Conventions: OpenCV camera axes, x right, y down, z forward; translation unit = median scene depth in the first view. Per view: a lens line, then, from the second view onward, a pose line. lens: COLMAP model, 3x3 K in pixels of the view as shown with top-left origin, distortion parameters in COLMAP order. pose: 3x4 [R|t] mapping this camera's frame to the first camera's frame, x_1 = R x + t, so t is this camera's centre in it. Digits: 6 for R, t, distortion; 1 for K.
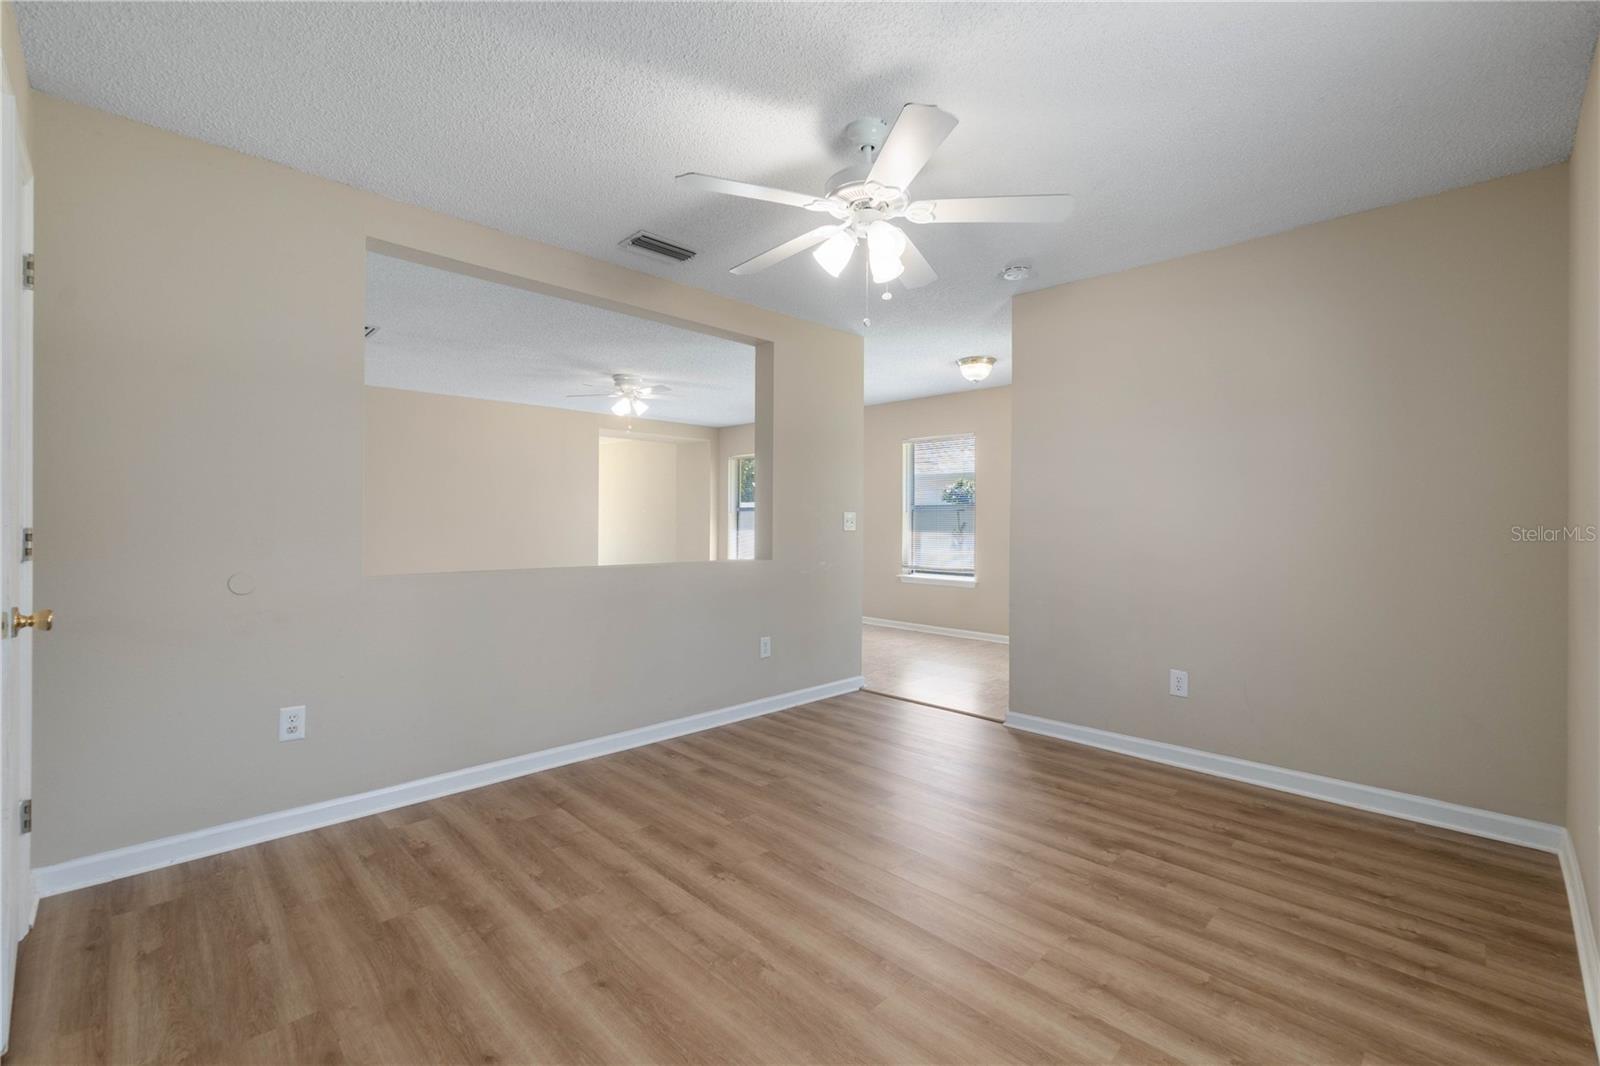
lens RADIAL K [[690.1, 0, 799.1], [0, 690.1, 518.7], [0, 0, 1]] dist [-0.008858, 0.002301]
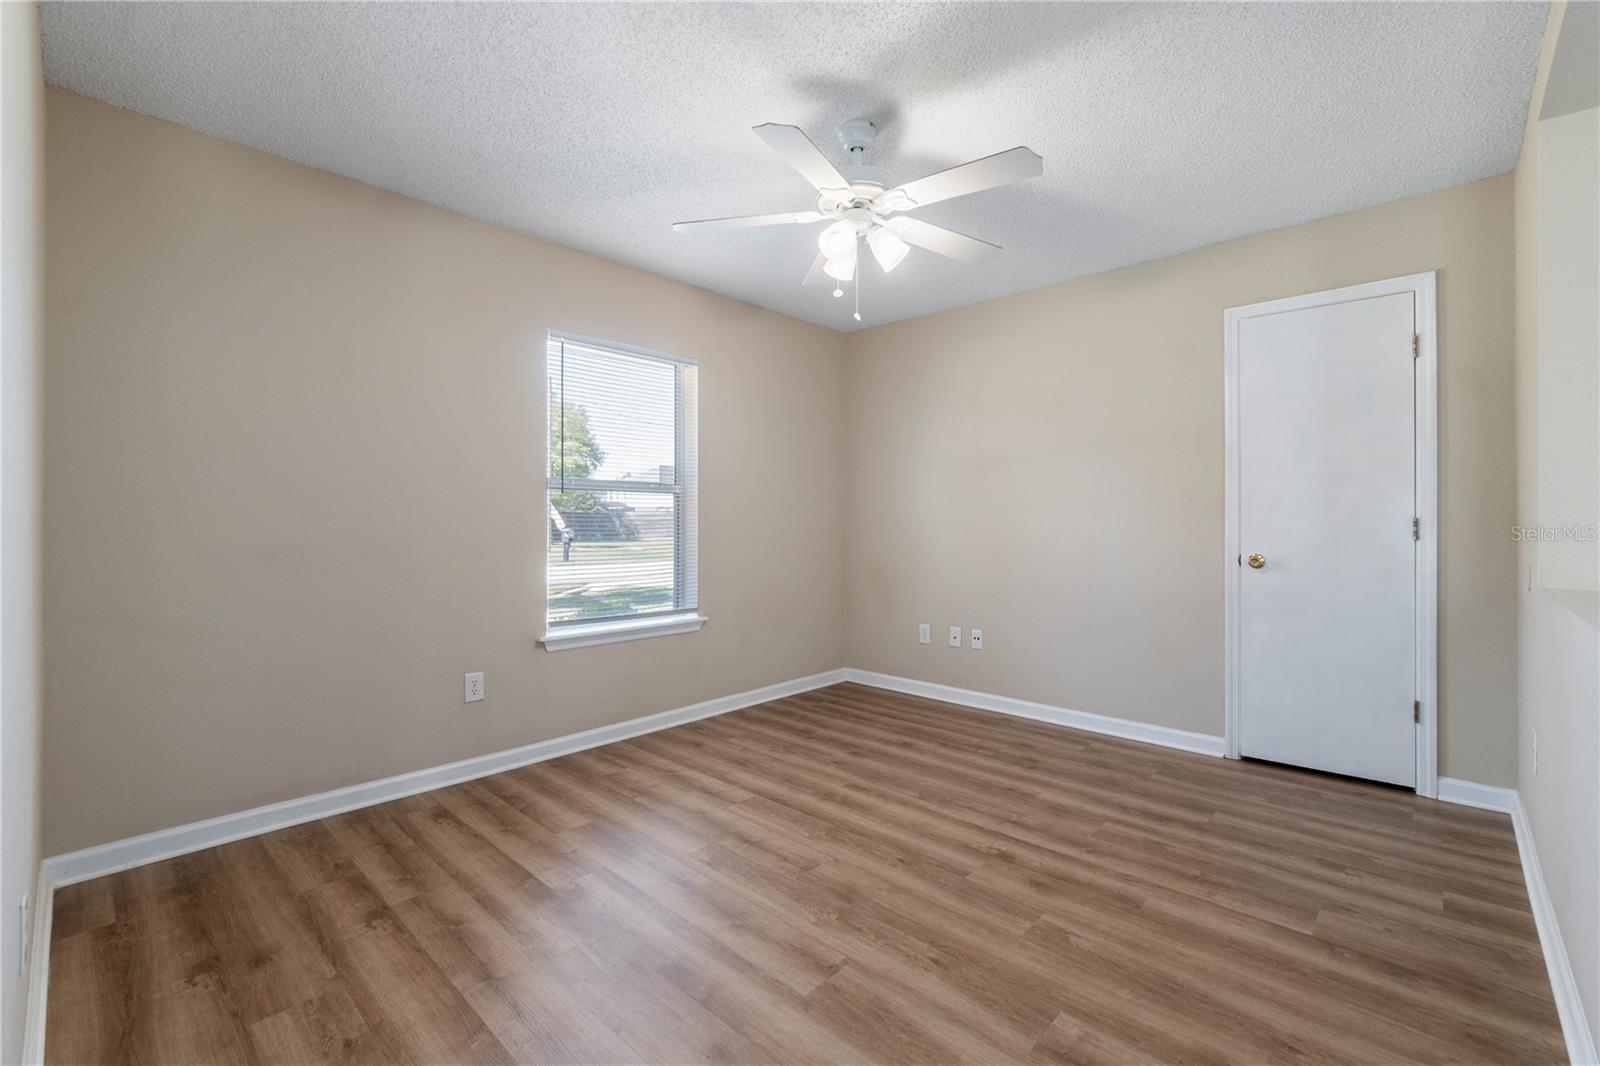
lens RADIAL K [[690.1, 0, 801.1], [0, 690.1, 527.7], [0, 0, 1]] dist [-0.008858, 0.002301]
pose [[-0.999344, -0.005071, -0.035871, 0.213489], [-0.005371, 0.999951, 0.008266, 0.025115], [0.035828, 0.008453, -0.999322, 1.987560]]
